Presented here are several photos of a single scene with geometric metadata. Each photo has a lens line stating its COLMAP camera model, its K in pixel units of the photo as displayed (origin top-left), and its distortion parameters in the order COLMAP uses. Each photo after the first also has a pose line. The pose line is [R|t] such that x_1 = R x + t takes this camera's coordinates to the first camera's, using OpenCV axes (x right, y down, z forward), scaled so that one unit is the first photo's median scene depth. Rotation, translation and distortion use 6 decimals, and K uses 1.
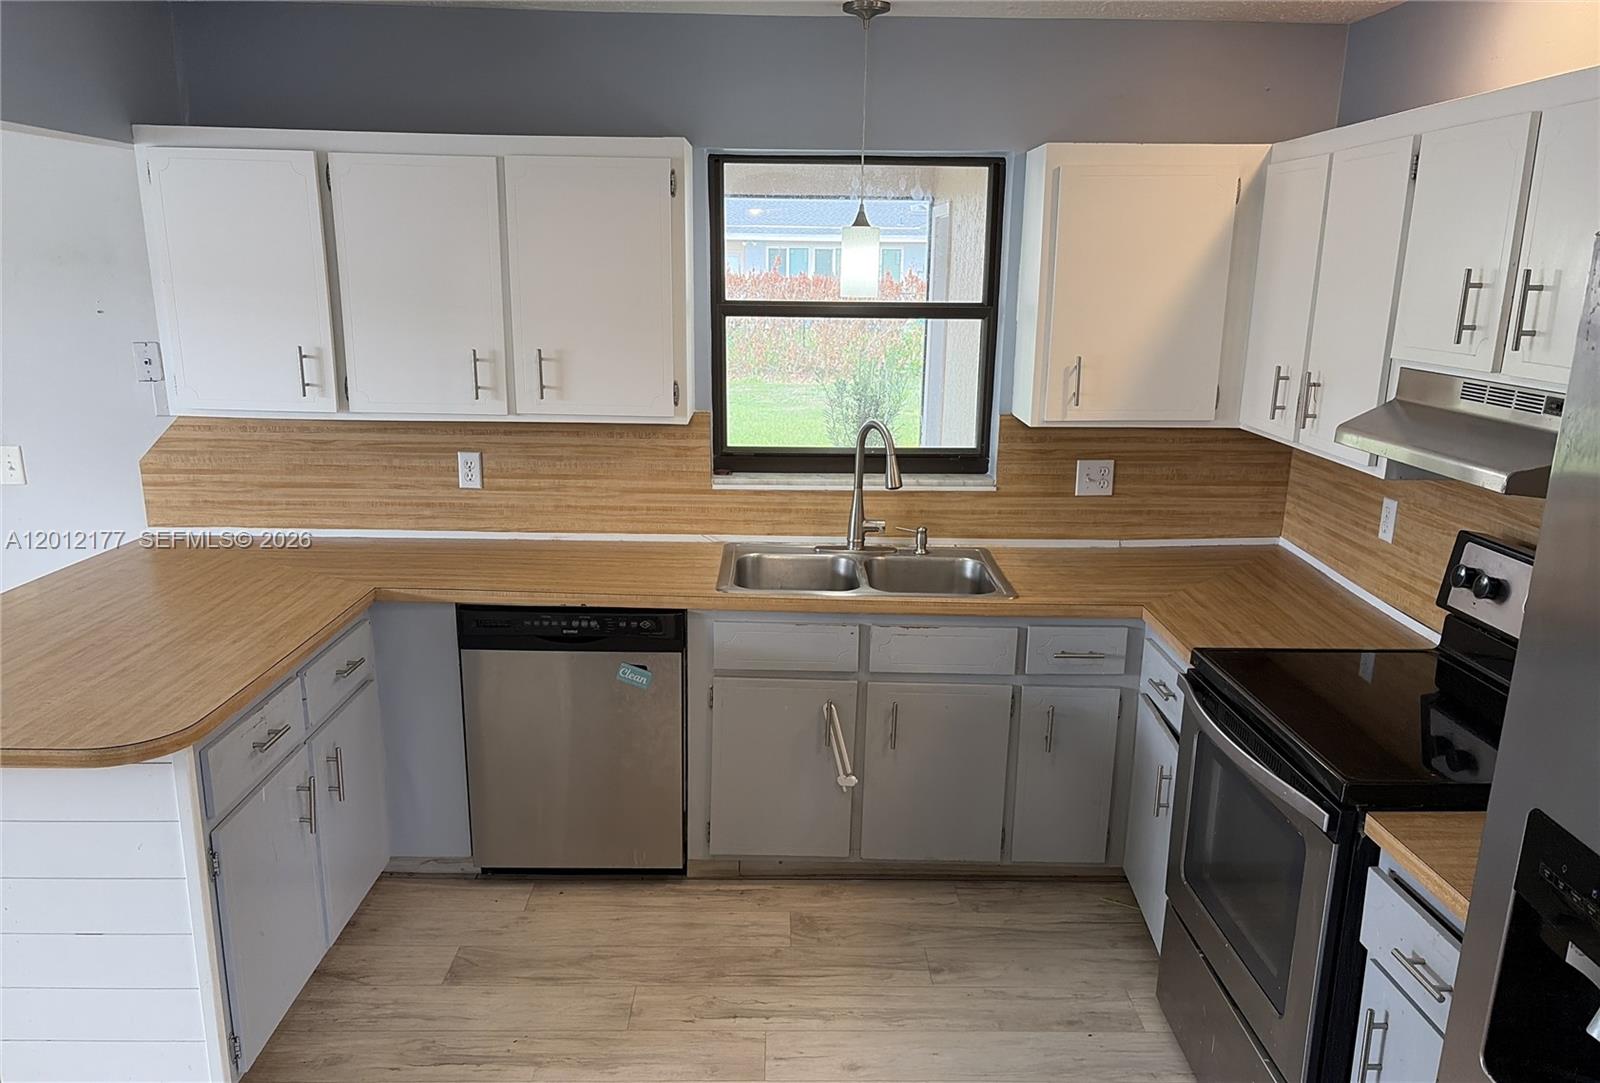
lens RADIAL K [[1271.7, 0, 800.0], [0, 1271.7, 541.5], [0, 0, 1]] dist [-0.001775, -0.006868]
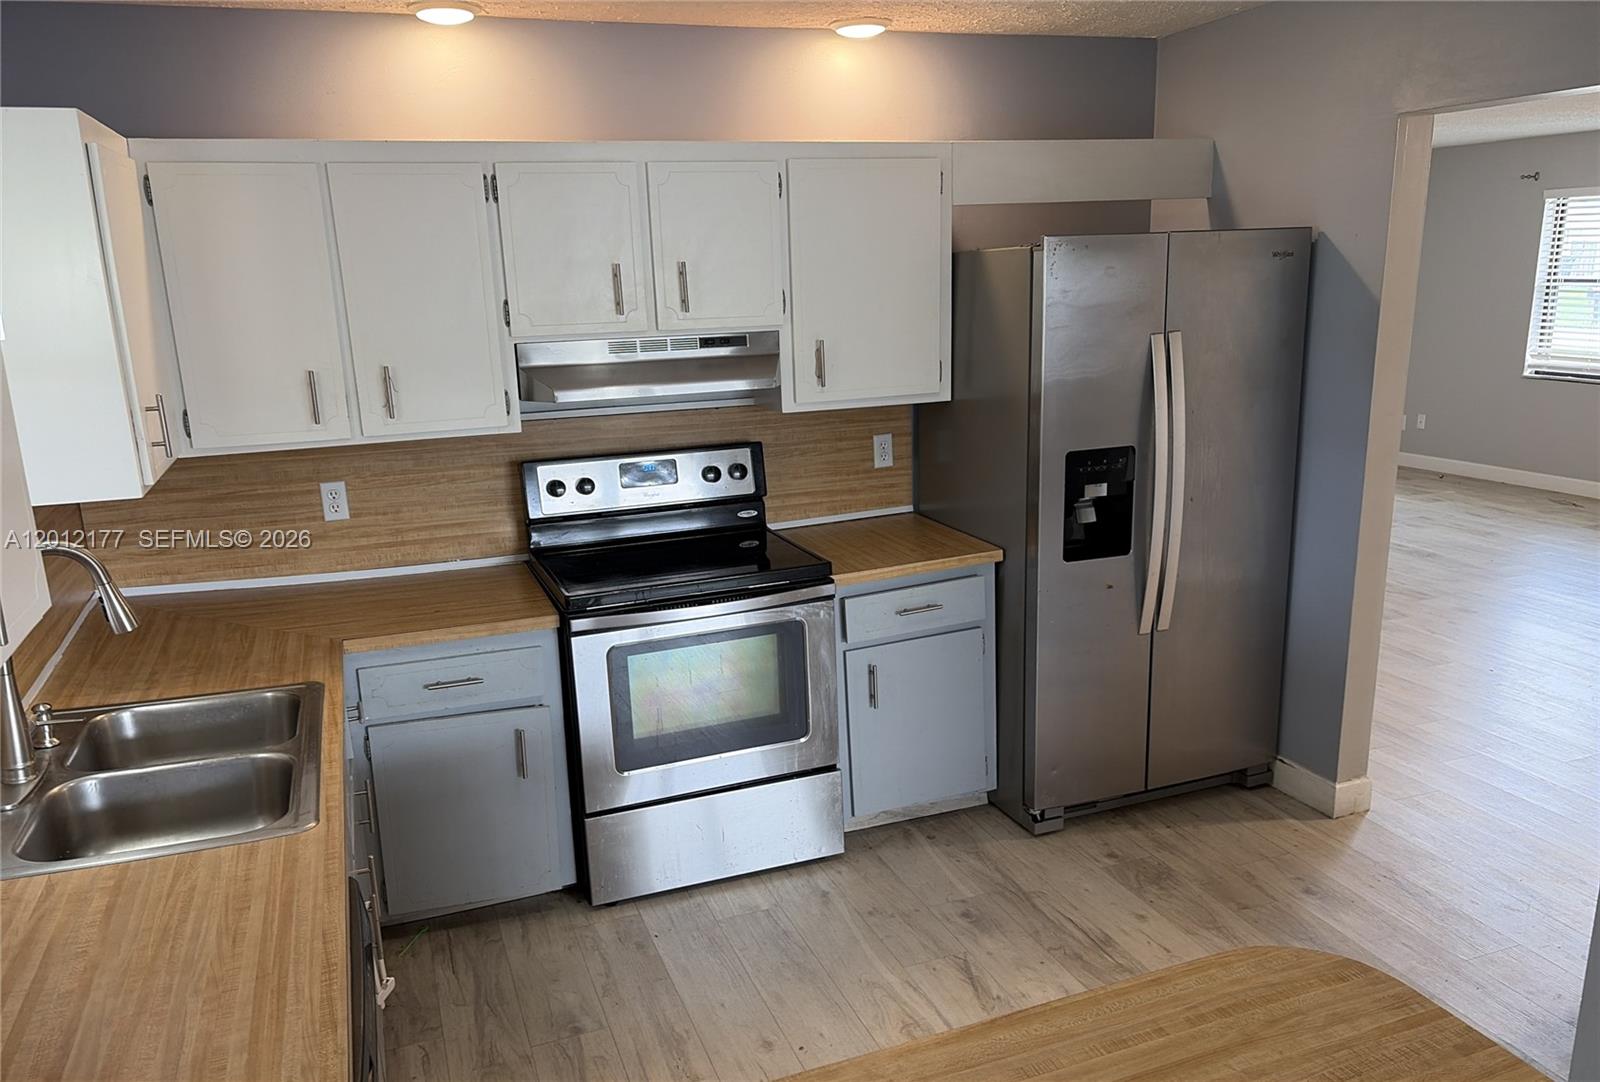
lens RADIAL K [[1271.7, 0, 800.0], [0, 1271.7, 541.0], [0, 0, 1]] dist [-0.001775, -0.006868]
pose [[-0.355394, -0.207467, 0.911401, -0.640926], [0.219393, 0.929302, 0.297093, -0.207310], [-0.908604, 0.305540, -0.284751, 0.892381]]
